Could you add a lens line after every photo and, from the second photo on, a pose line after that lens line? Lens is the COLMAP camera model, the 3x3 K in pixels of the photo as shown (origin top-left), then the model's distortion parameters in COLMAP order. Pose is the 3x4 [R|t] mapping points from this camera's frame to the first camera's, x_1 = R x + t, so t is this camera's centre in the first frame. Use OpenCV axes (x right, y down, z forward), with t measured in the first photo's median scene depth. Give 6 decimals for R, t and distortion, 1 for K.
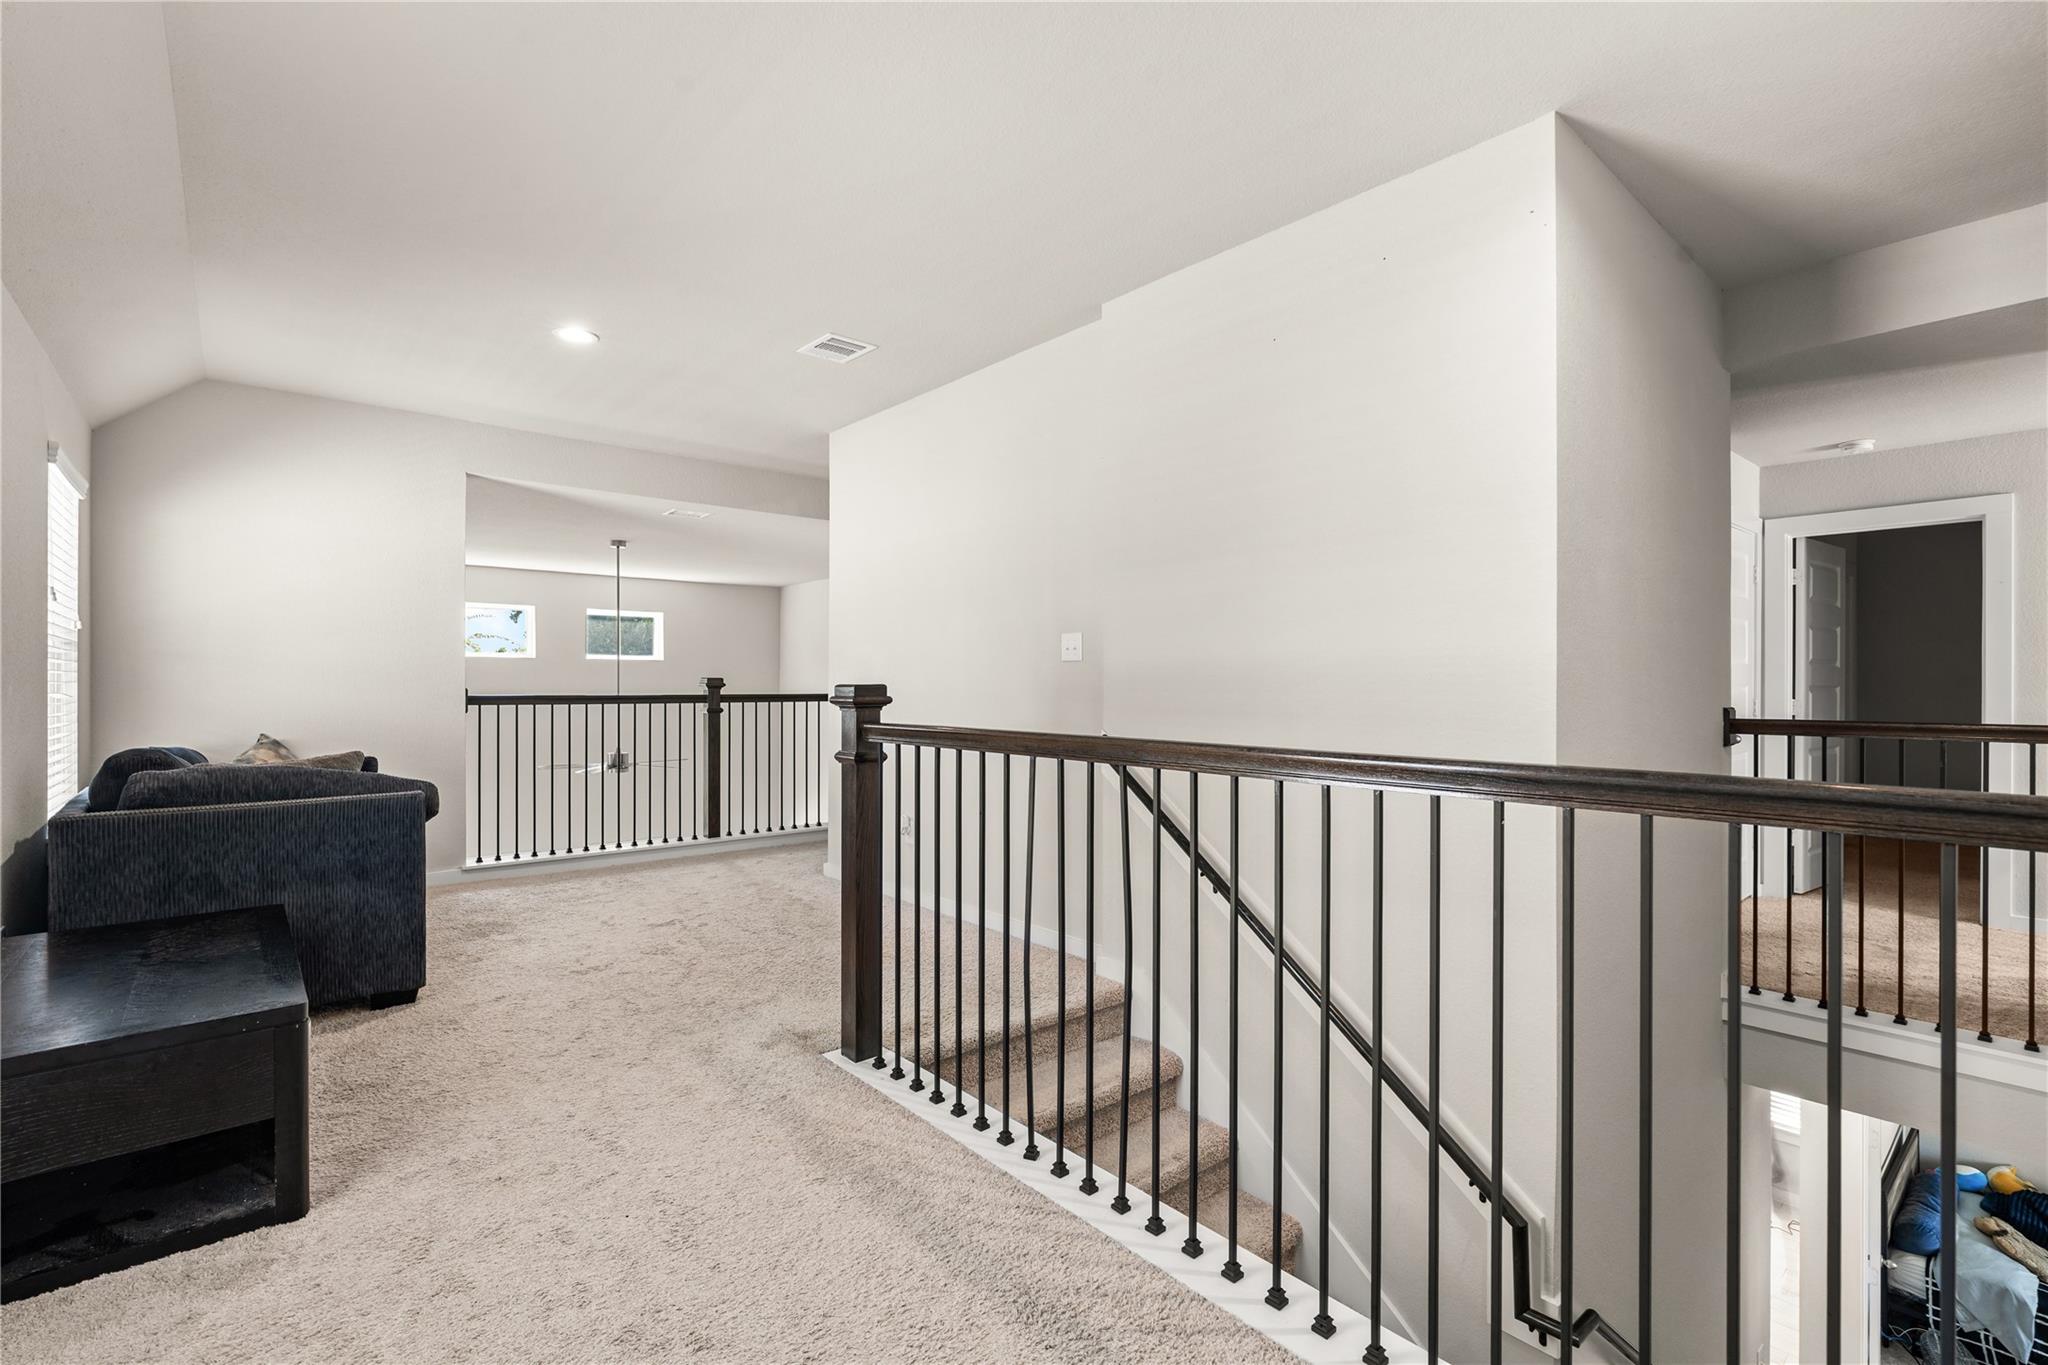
lens RADIAL K [[929.2, 0, 1024.0], [0, 929.2, 682.5], [0, 0, 1]] dist [0.000392, -0.000081]
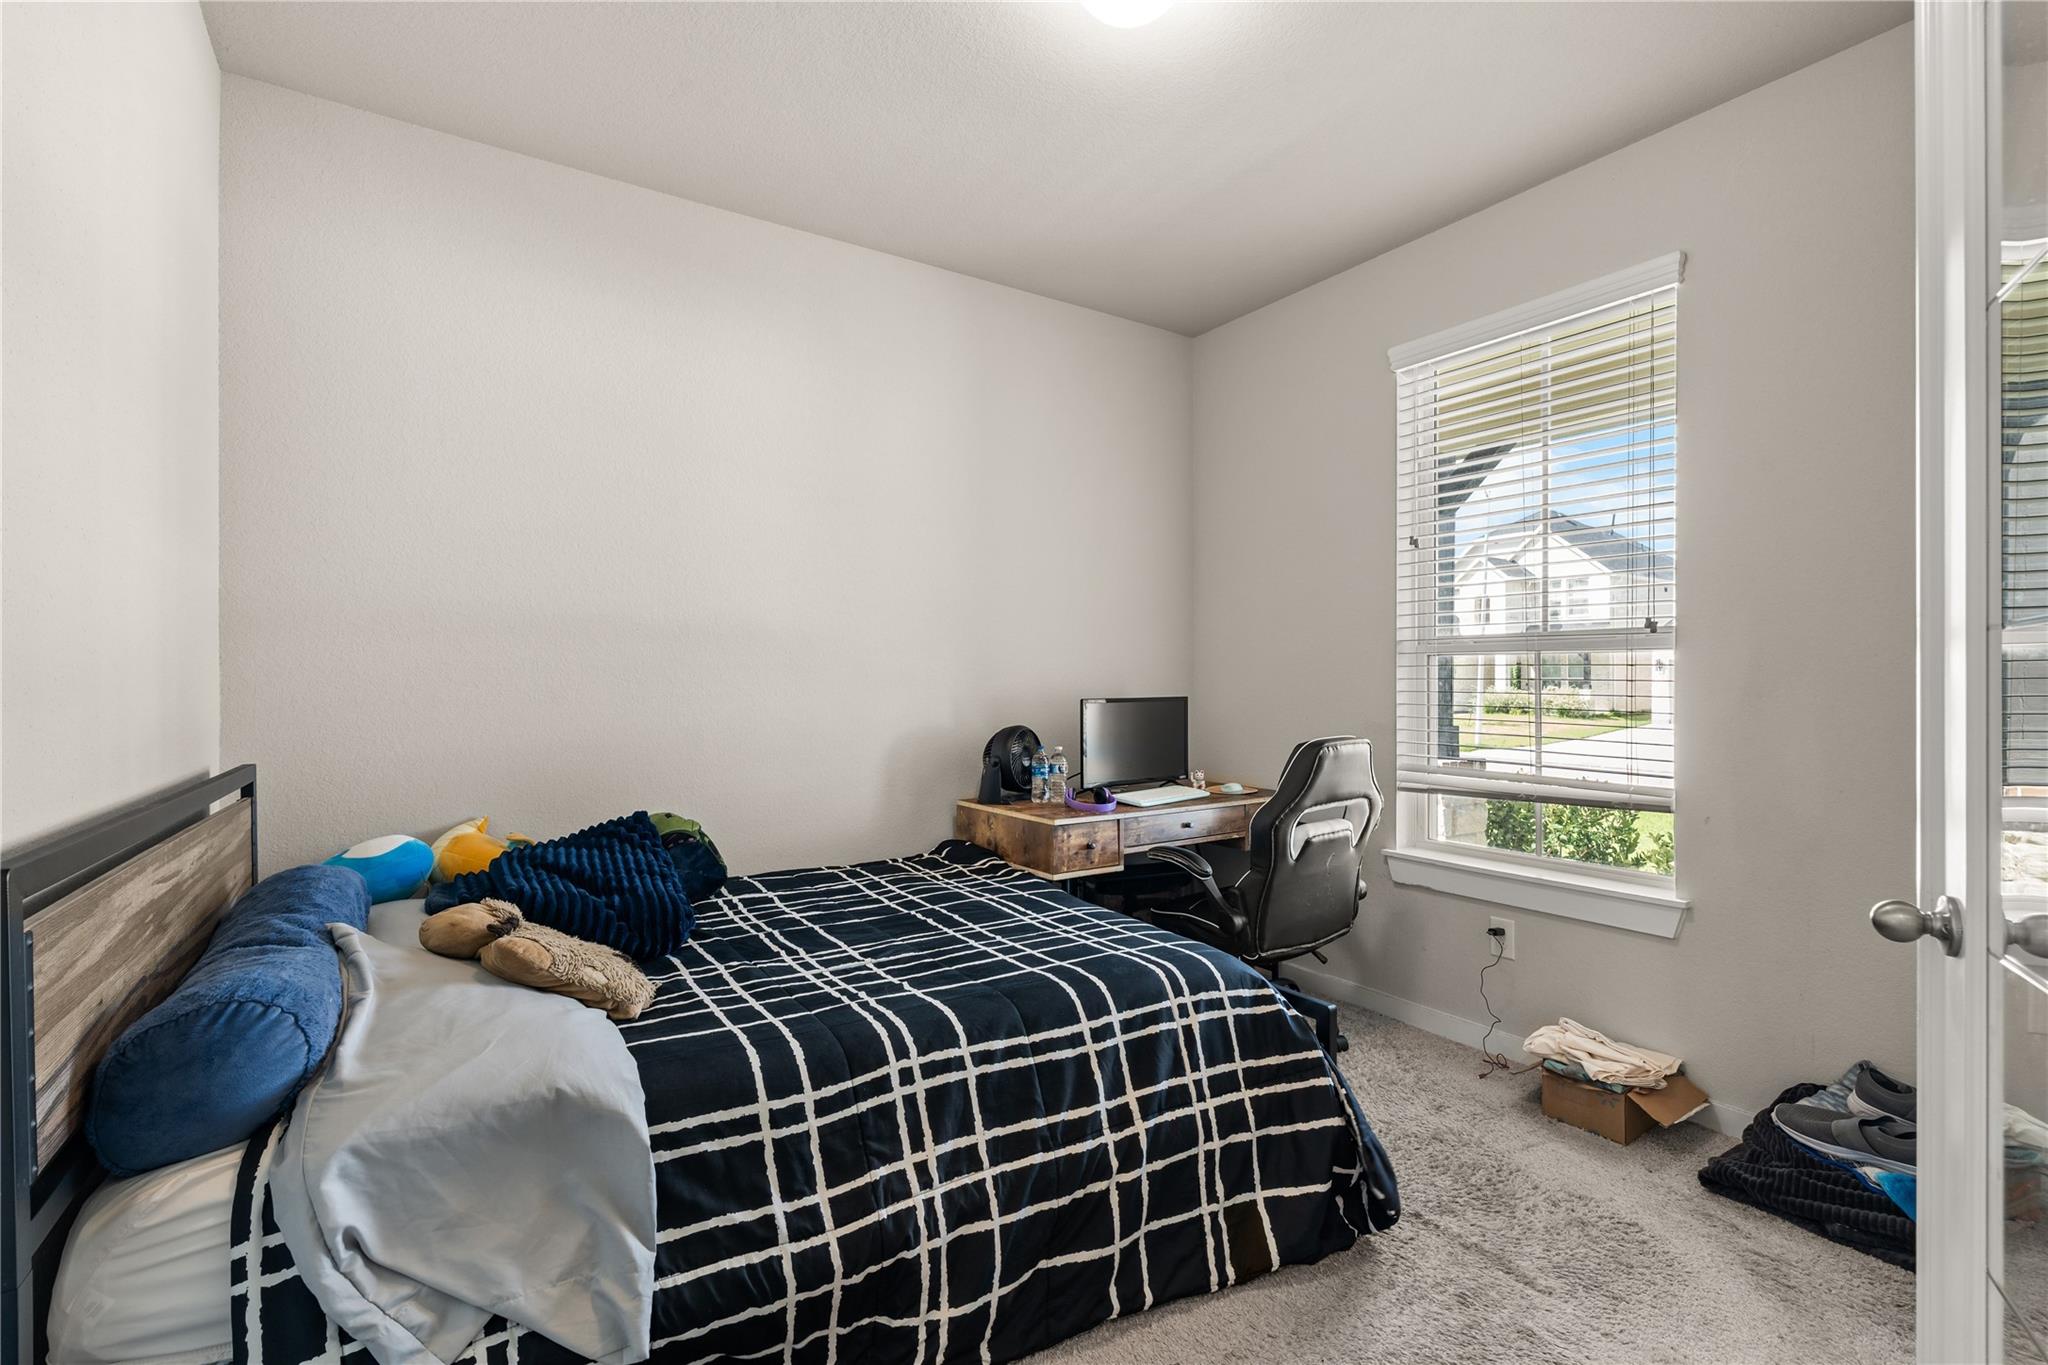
lens RADIAL K [[929.2, 0, 1024.0], [0, 929.2, 682.5], [0, 0, 1]] dist [0.000392, -0.000081]
pose [[0.145038, -0.003112, 0.989421, 0.809986], [0.001154, 0.999995, 0.002976, 0.527931], [-0.989425, 0.000710, 0.145041, 0.817444]]
